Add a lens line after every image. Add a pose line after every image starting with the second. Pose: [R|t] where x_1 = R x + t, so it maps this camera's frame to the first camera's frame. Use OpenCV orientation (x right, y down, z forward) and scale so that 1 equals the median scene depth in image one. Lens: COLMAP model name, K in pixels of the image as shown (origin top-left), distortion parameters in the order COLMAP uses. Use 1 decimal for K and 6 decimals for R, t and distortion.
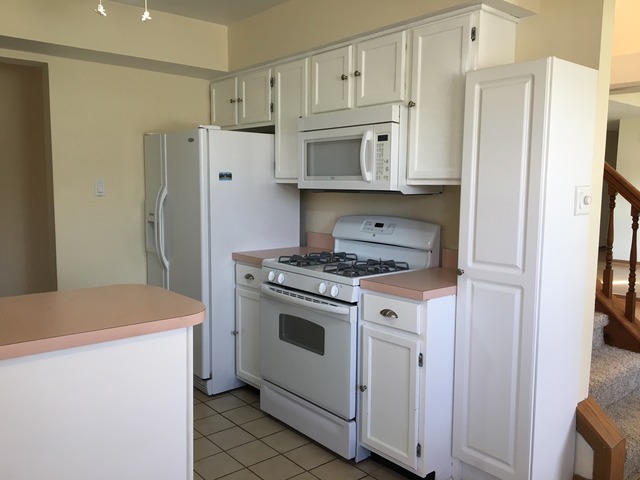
lens RADIAL K [[541.5, 0, 320.0], [0, 541.5, 240.0], [0, 0, 1]] dist [0.094635, -0.140185]
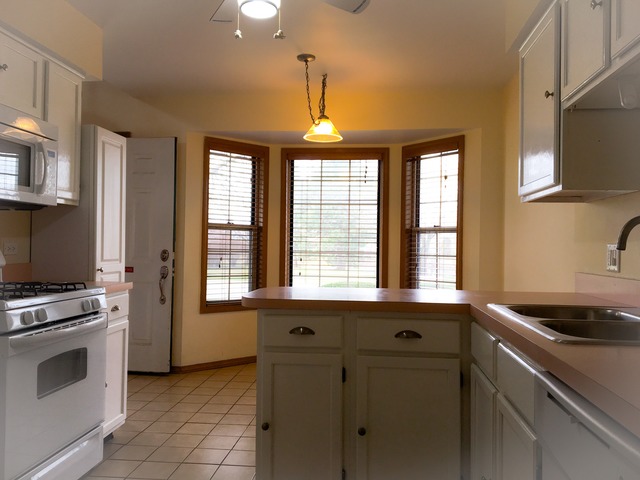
lens RADIAL K [[541.5, 0, 320.0], [0, 541.5, 240.0], [0, 0, 1]] dist [0.094635, -0.140185]
pose [[-0.689230, -0.007119, 0.724507, -0.897570], [0.057353, 0.996278, 0.064350, -0.059358], [-0.722269, 0.085905, -0.686257, 1.247549]]
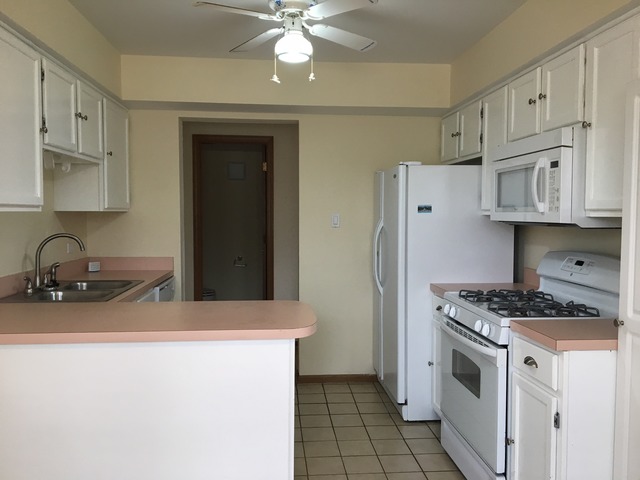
lens RADIAL K [[541.5, 0, 320.0], [0, 541.5, 240.0], [0, 0, 1]] dist [0.094635, -0.140185]
pose [[0.817939, 0.023014, -0.574845, 0.295092], [-0.056905, 0.997536, -0.041033, -0.004995], [0.572484, 0.066274, 0.817233, 0.048754]]
